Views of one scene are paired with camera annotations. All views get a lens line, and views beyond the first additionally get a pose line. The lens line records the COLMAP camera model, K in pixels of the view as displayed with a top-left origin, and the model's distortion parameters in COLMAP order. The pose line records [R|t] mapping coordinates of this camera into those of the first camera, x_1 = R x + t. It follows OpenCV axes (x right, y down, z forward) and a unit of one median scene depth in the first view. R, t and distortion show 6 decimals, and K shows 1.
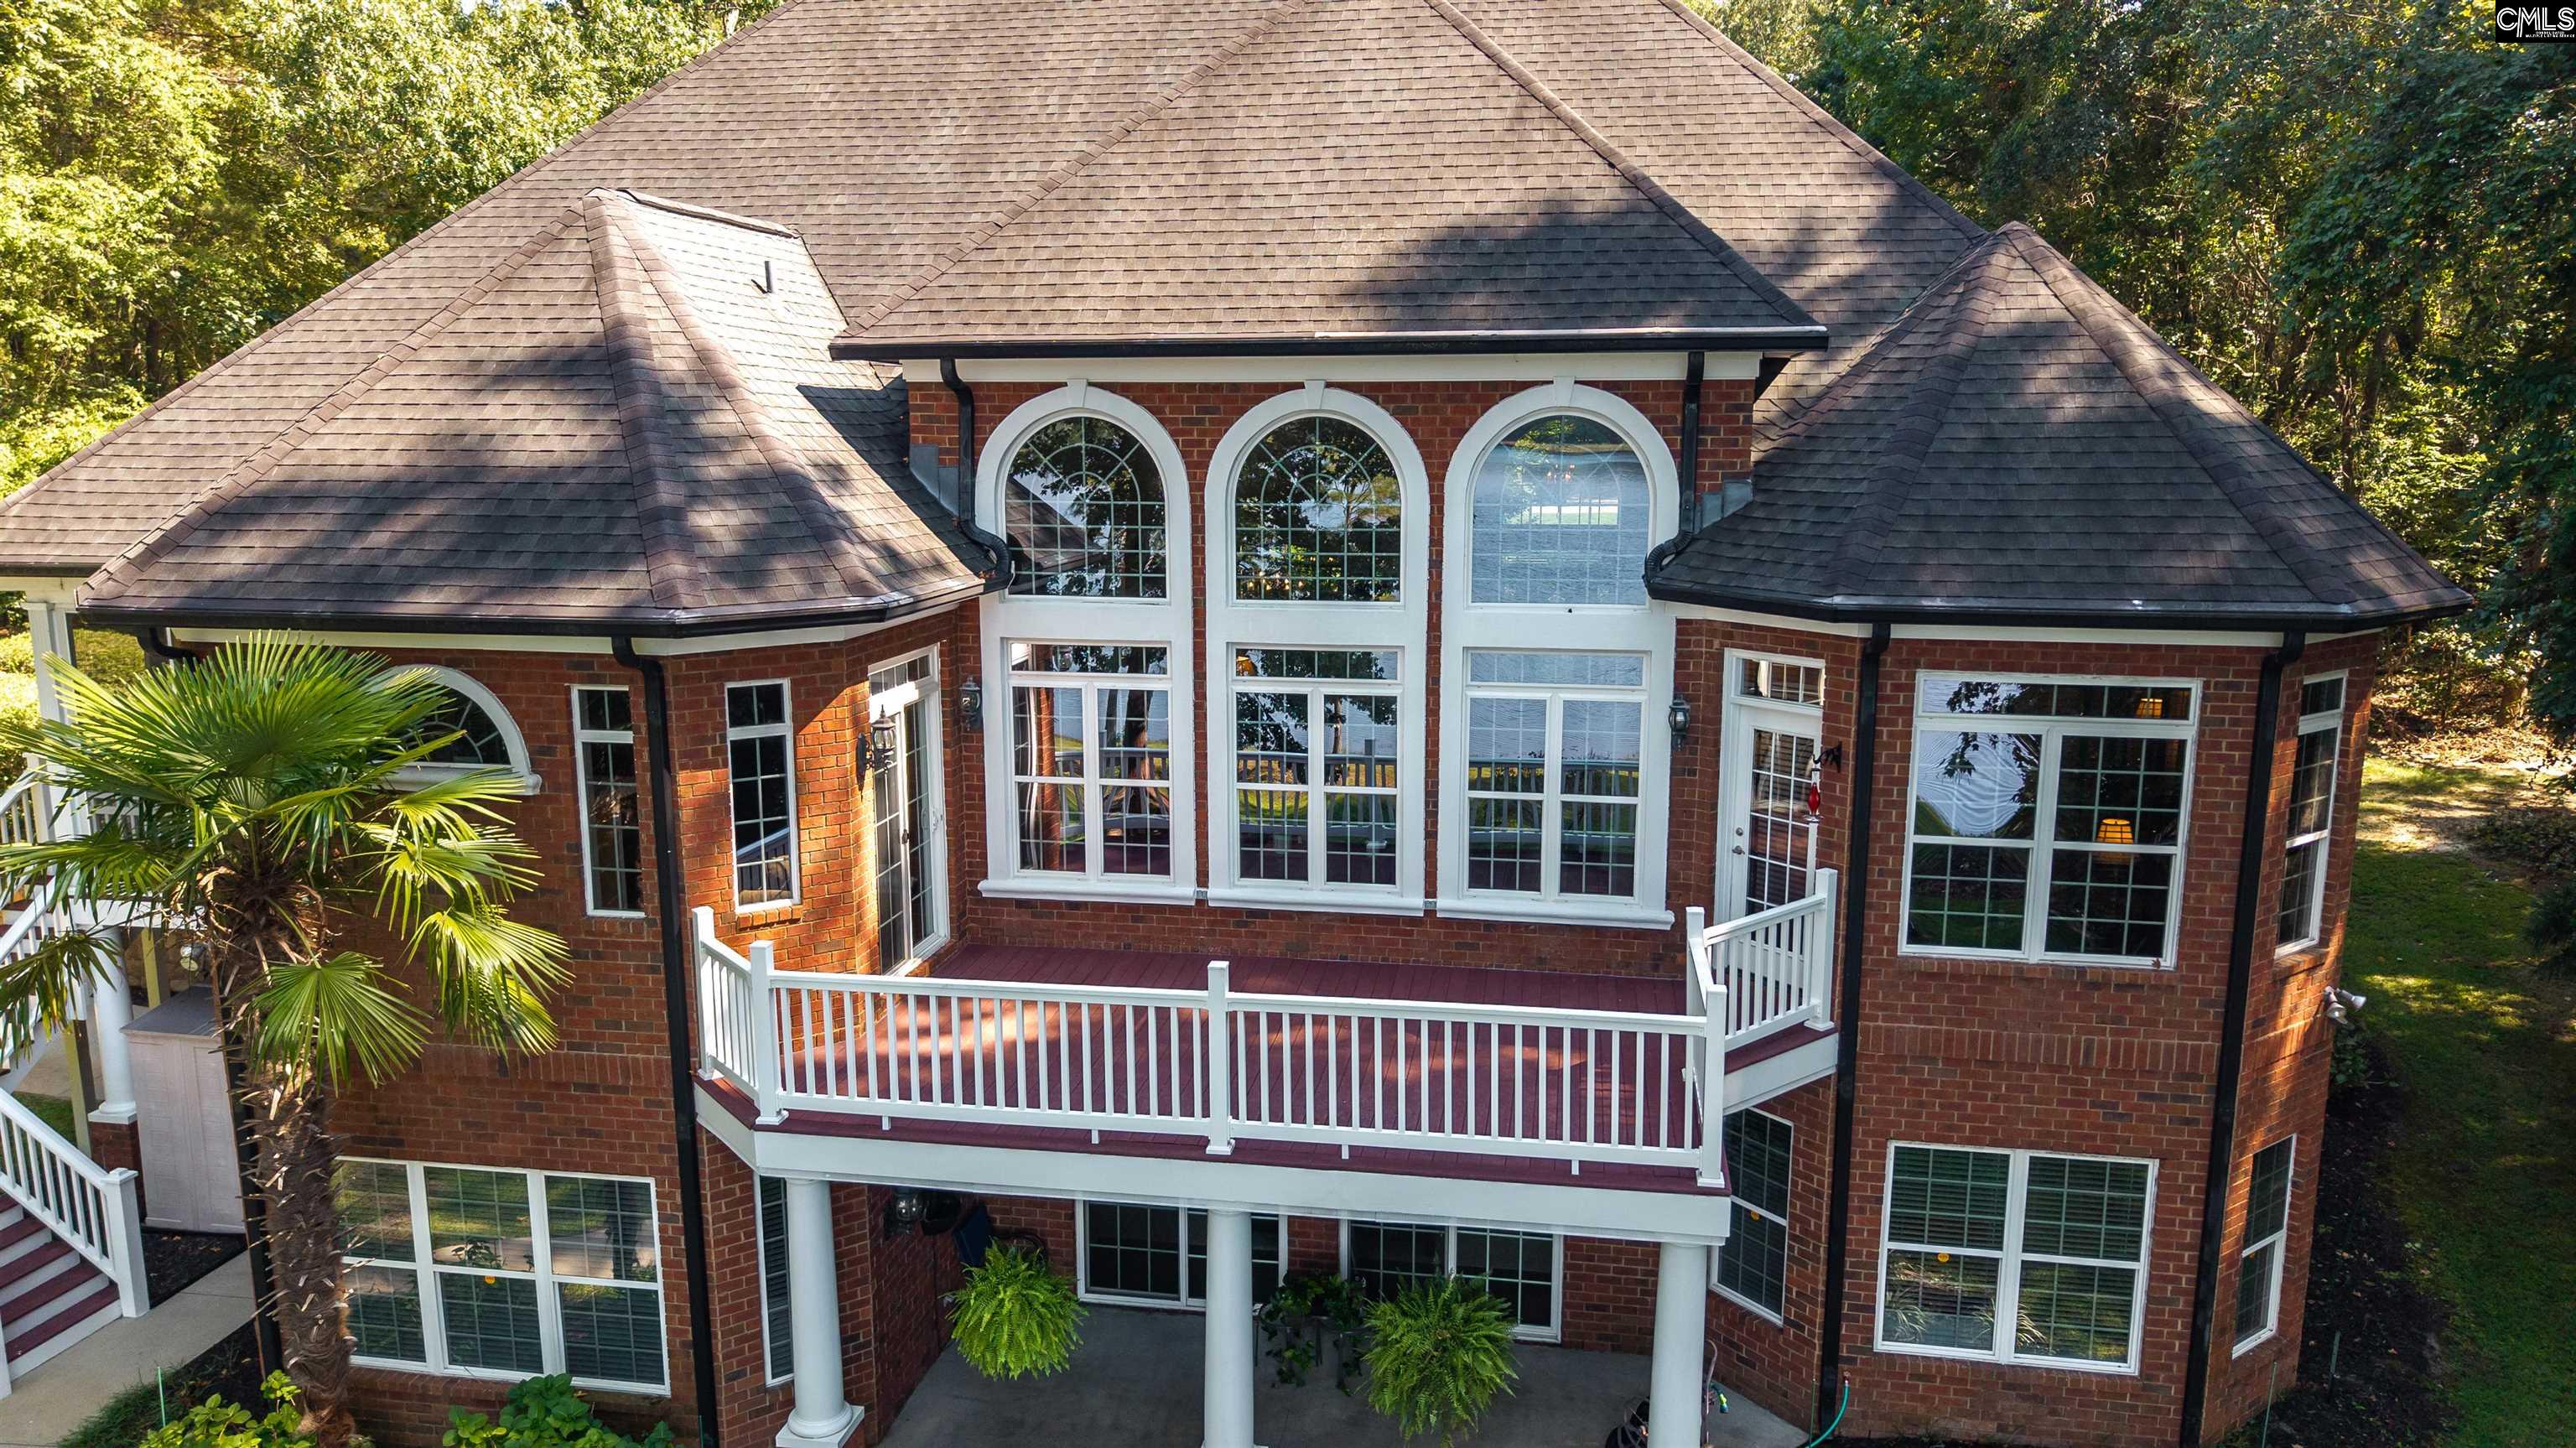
lens RADIAL K [[1756.9, 0, 1285.2], [0, 1756.9, 728.2], [0, 0, 1]] dist [0.026325, -0.032550]
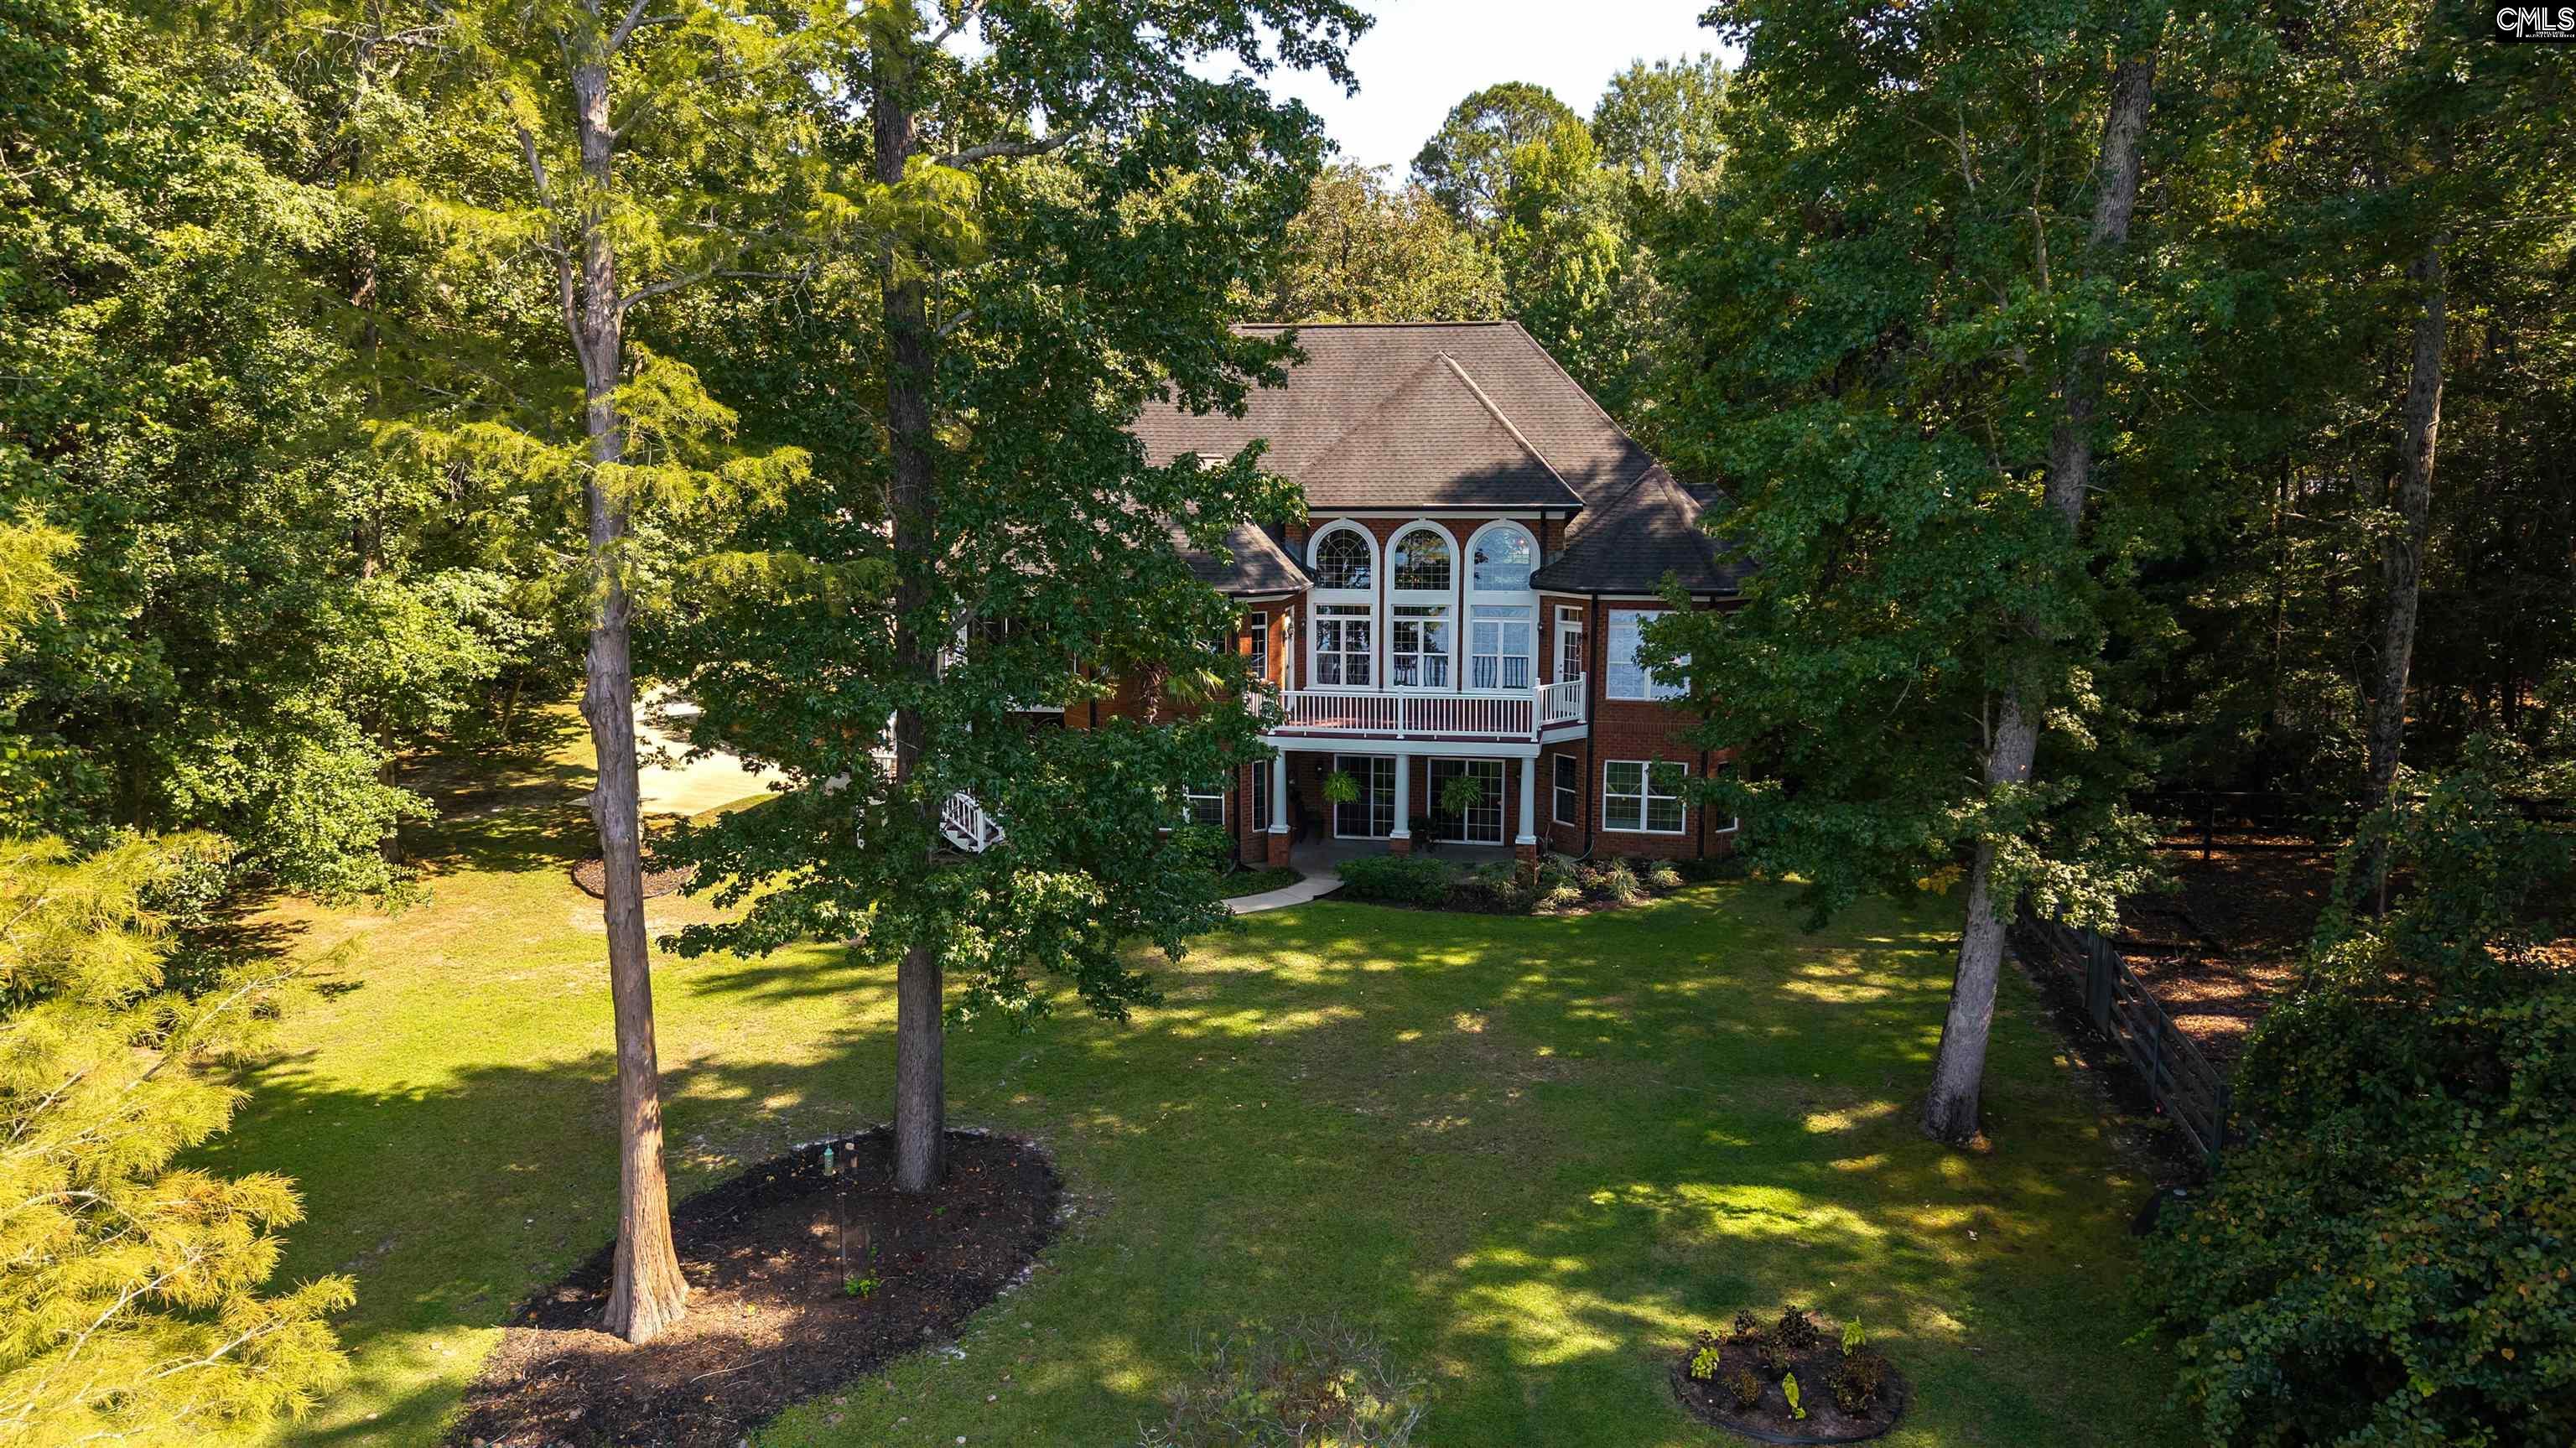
lens RADIAL K [[1756.9, 0, 1252.5], [0, 1756.9, 721.5], [0, 0, 1]] dist [0.026325, -0.032550]
pose [[0.999294, 0.004359, -0.037323, -0.167703], [-0.005227, 0.999717, -0.023191, 0.235774], [0.037212, 0.023370, 0.999034, -2.121627]]
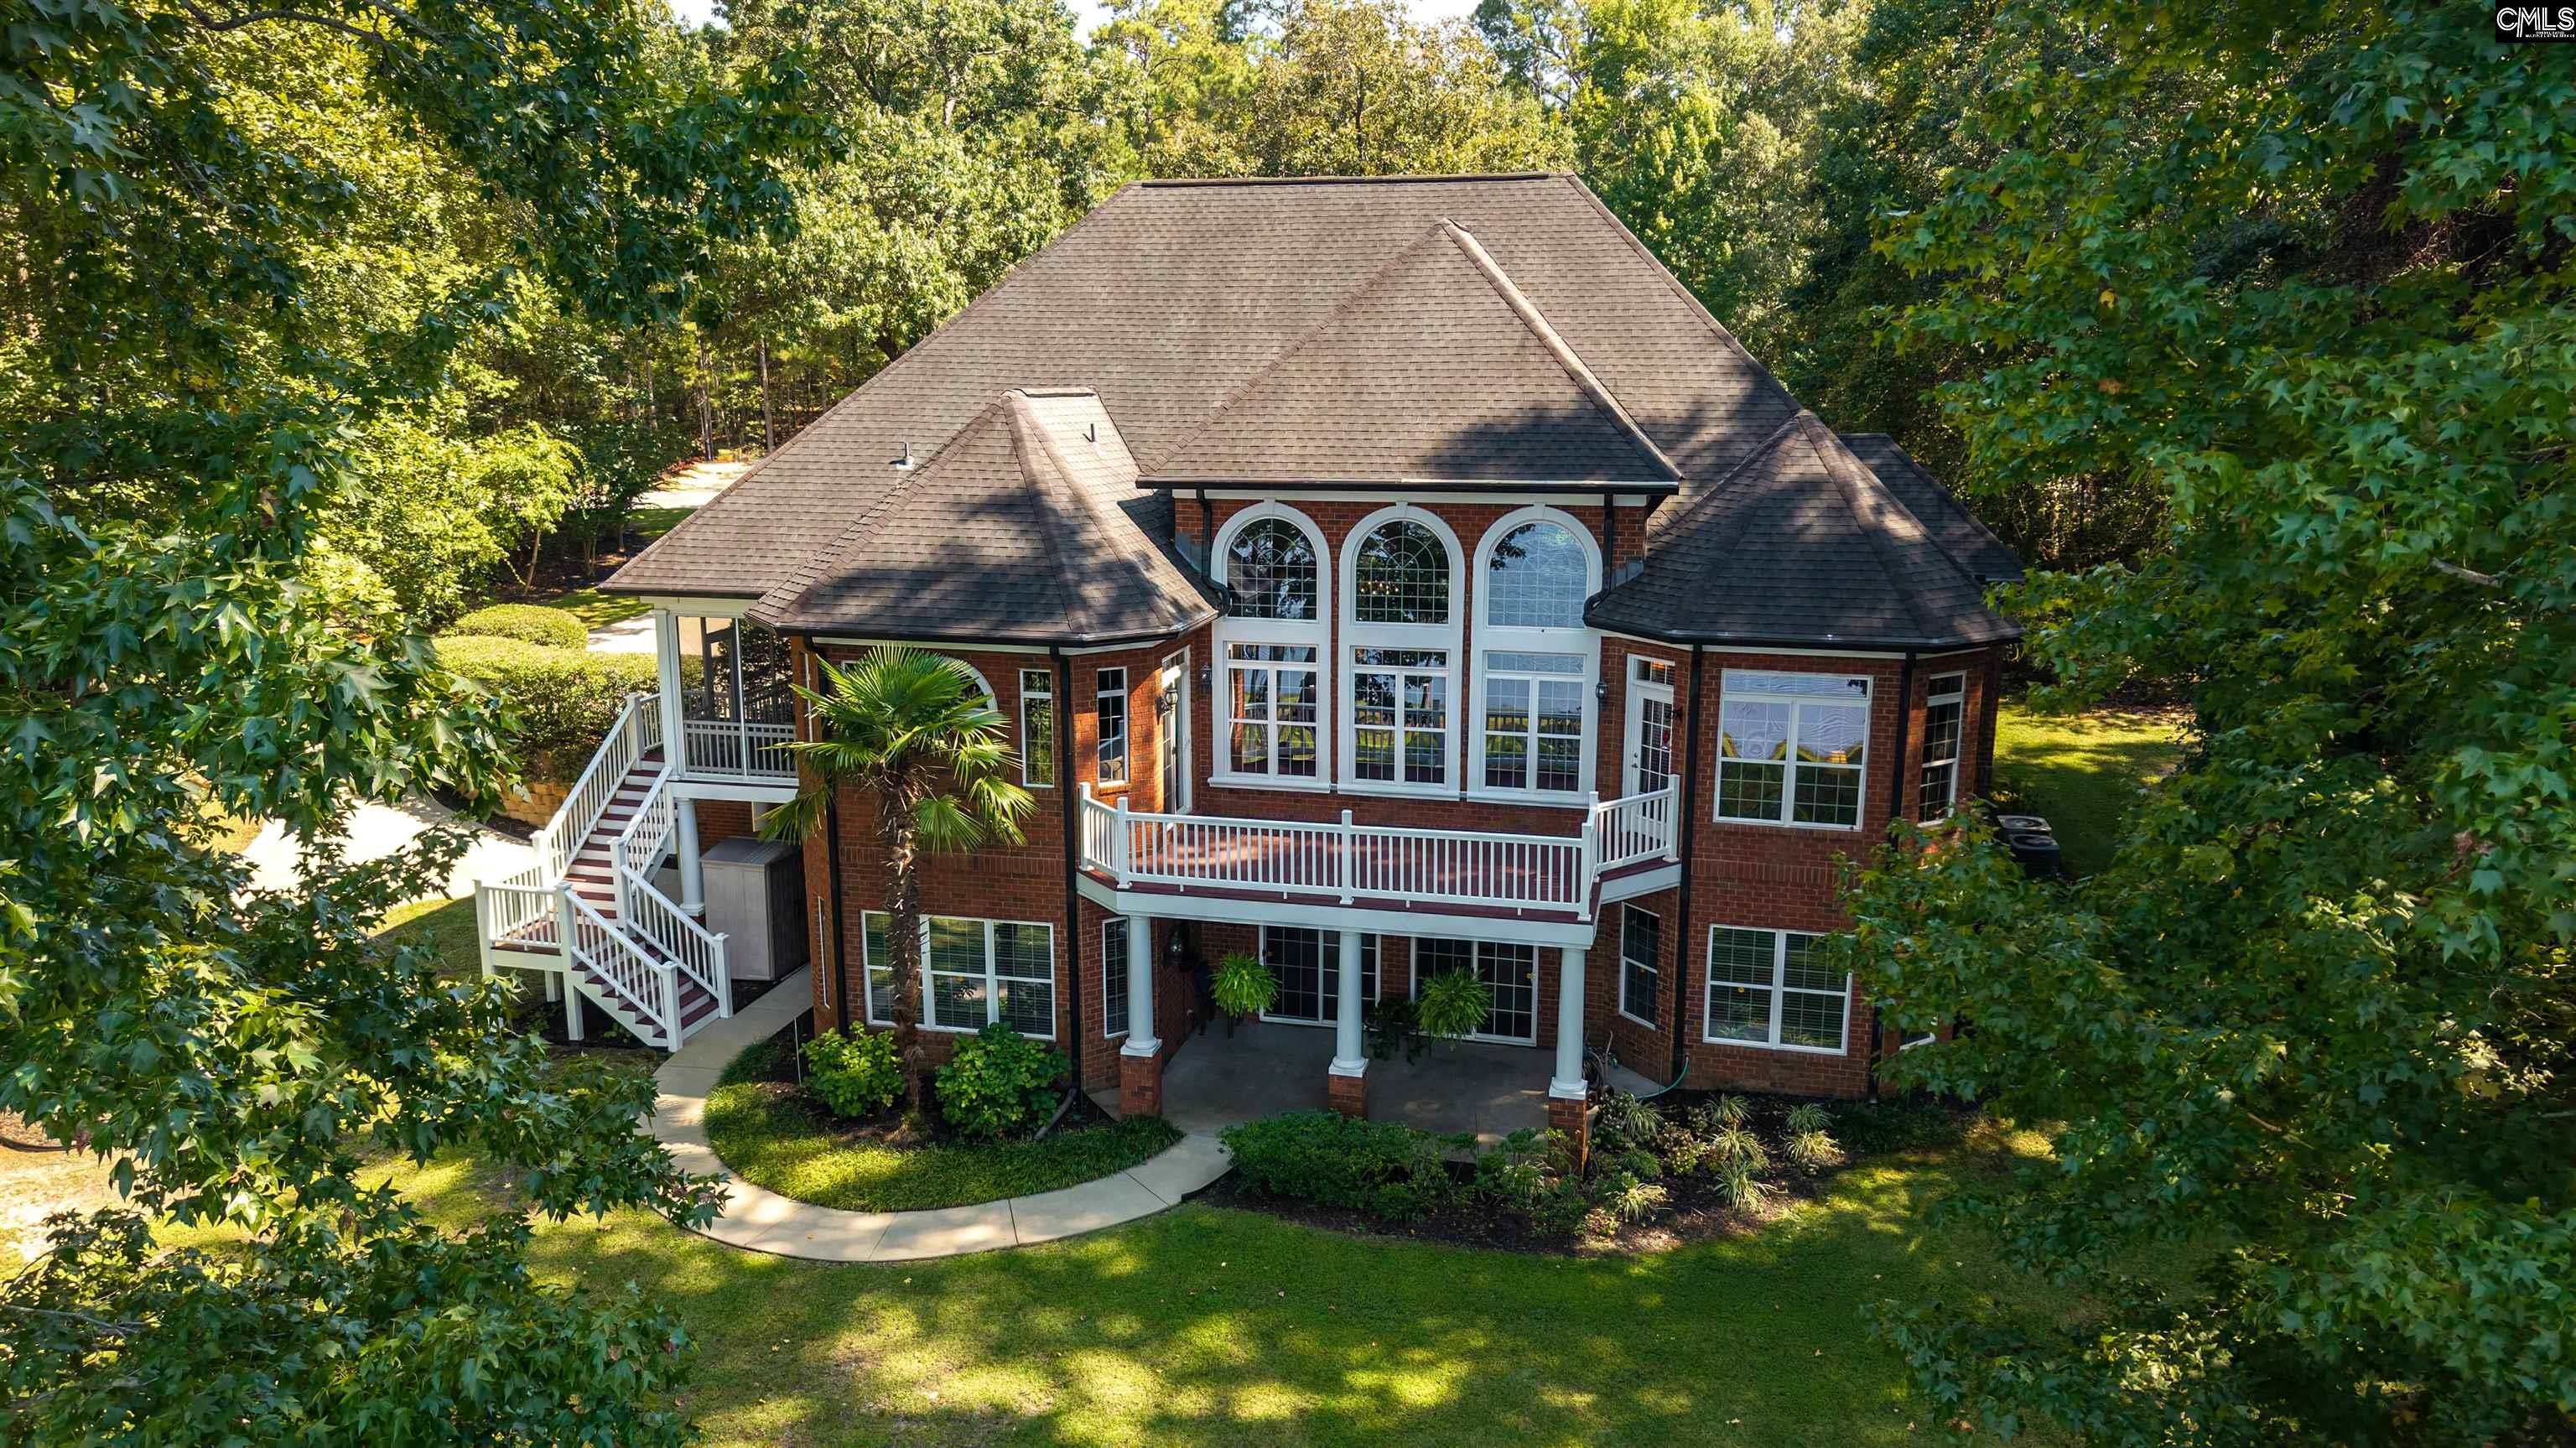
lens RADIAL K [[1756.9, 0, 1270.0], [0, 1756.9, 723.2], [0, 0, 1]] dist [0.026325, -0.032550]
pose [[0.997441, 0.014571, -0.069992, 0.011216], [-0.012698, 0.999551, 0.027138, -0.018134], [0.070356, -0.026179, 0.997178, -0.831574]]
